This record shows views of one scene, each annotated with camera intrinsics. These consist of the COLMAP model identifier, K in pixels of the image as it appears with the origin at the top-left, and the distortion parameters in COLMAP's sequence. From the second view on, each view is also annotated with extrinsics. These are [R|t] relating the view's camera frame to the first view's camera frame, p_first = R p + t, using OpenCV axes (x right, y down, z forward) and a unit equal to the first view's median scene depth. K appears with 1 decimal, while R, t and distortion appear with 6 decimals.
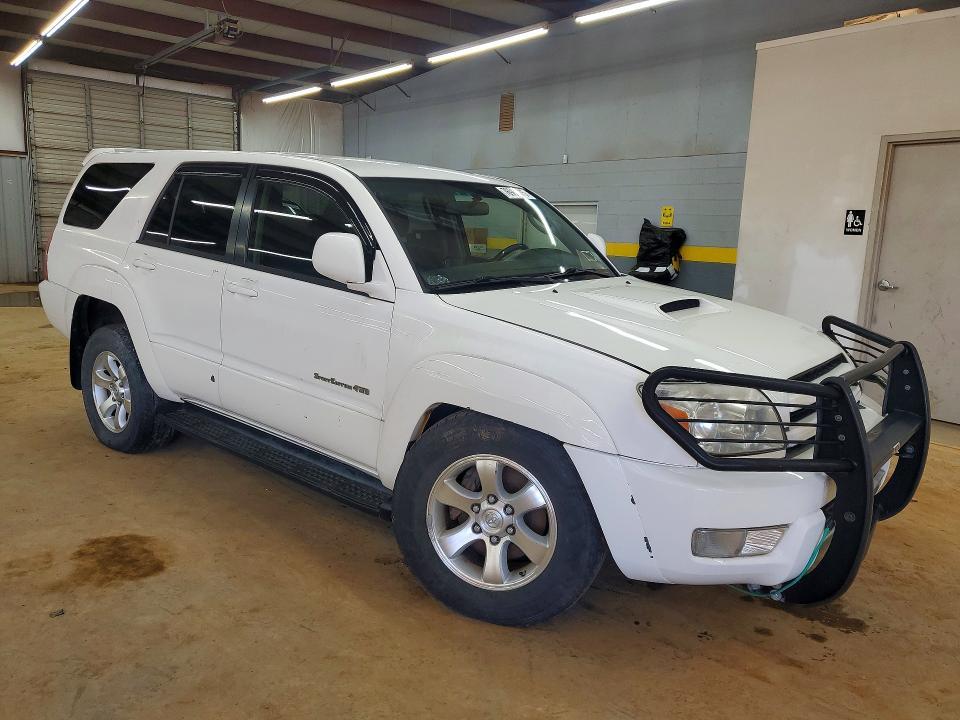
lens RADIAL K [[707.1, 0, 480.5], [0, 707.1, 388.1], [0, 0, 1]] dist [0.001556, 0.004348]
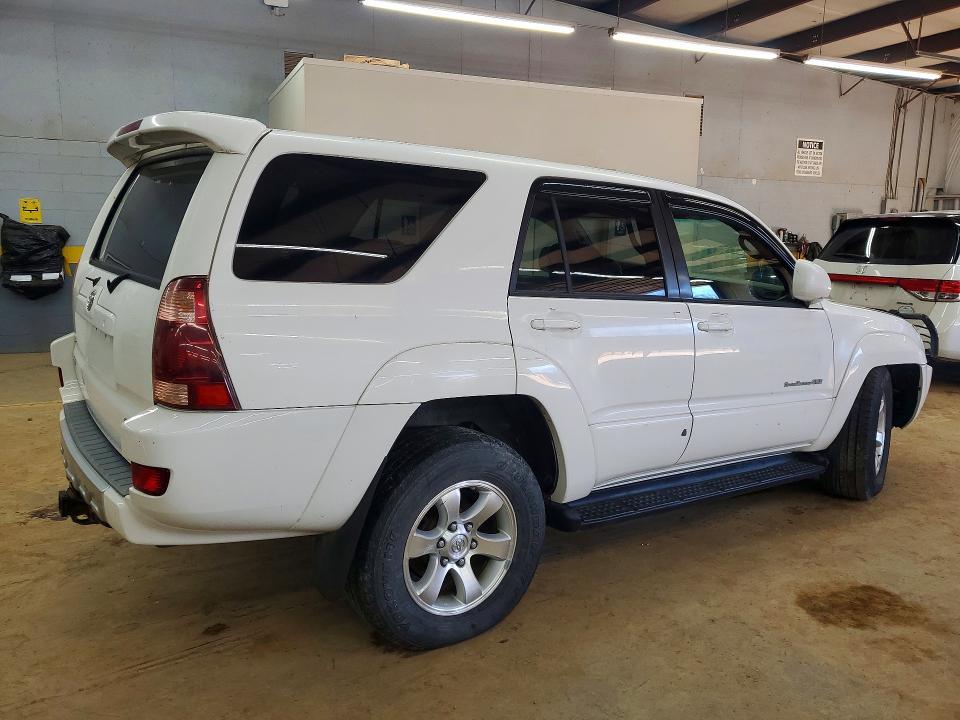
lens RADIAL K [[720.0, 0, 475.2], [0, 720.0, 360.2], [0, 0, 1]] dist [0.024125, 0.000616]
pose [[0.308244, -0.191257, 0.931883, -1.272075], [0.205589, 0.969826, 0.131040, -0.270550], [-0.928826, 0.151193, 0.338264, 0.907653]]
